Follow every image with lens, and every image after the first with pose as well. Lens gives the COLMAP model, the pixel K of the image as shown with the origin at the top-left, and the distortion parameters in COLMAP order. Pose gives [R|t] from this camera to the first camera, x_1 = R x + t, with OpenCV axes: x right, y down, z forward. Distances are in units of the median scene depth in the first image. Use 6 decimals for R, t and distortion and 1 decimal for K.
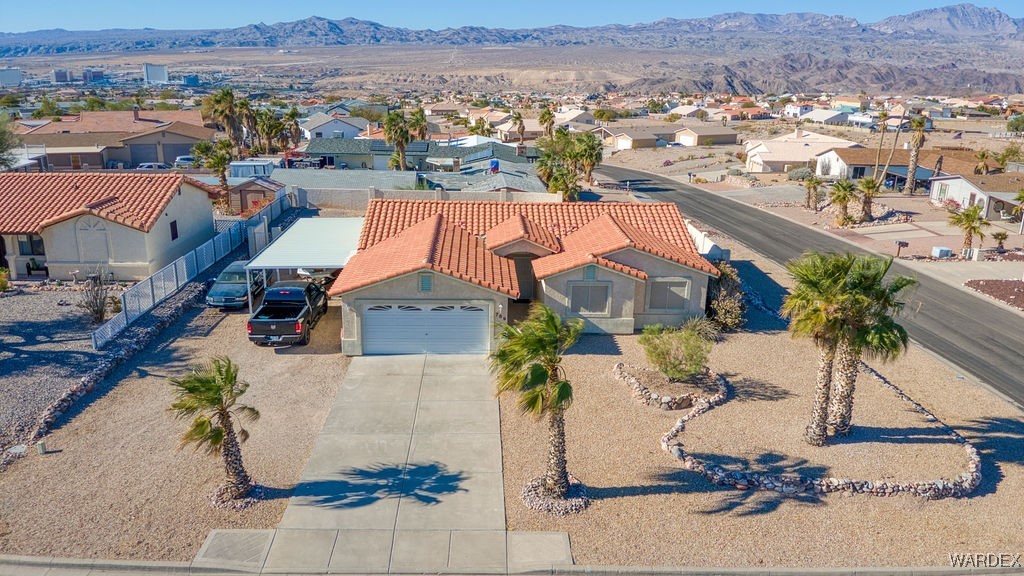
lens RADIAL K [[743.7, 0, 514.5], [0, 743.7, 291.3], [0, 0, 1]] dist [0.110201, -0.211629]
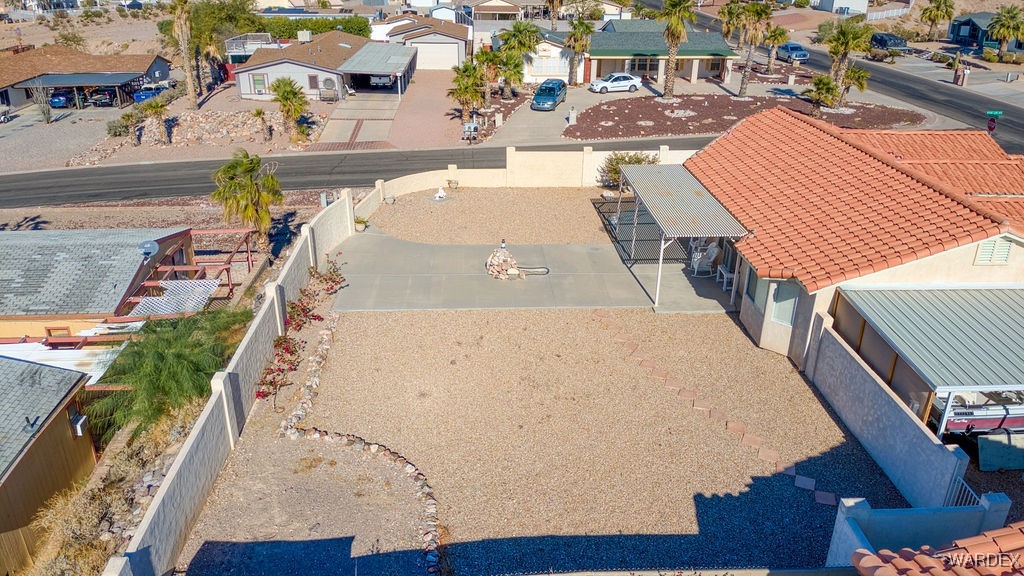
lens RADIAL K [[743.7, 0, 514.5], [0, 743.7, 291.3], [0, 0, 1]] dist [0.110201, -0.211629]
pose [[0.001634, -0.432083, 0.901832, -0.865996], [0.288247, 0.863759, 0.413320, -0.503145], [-0.957555, 0.259275, 0.125958, 1.651032]]
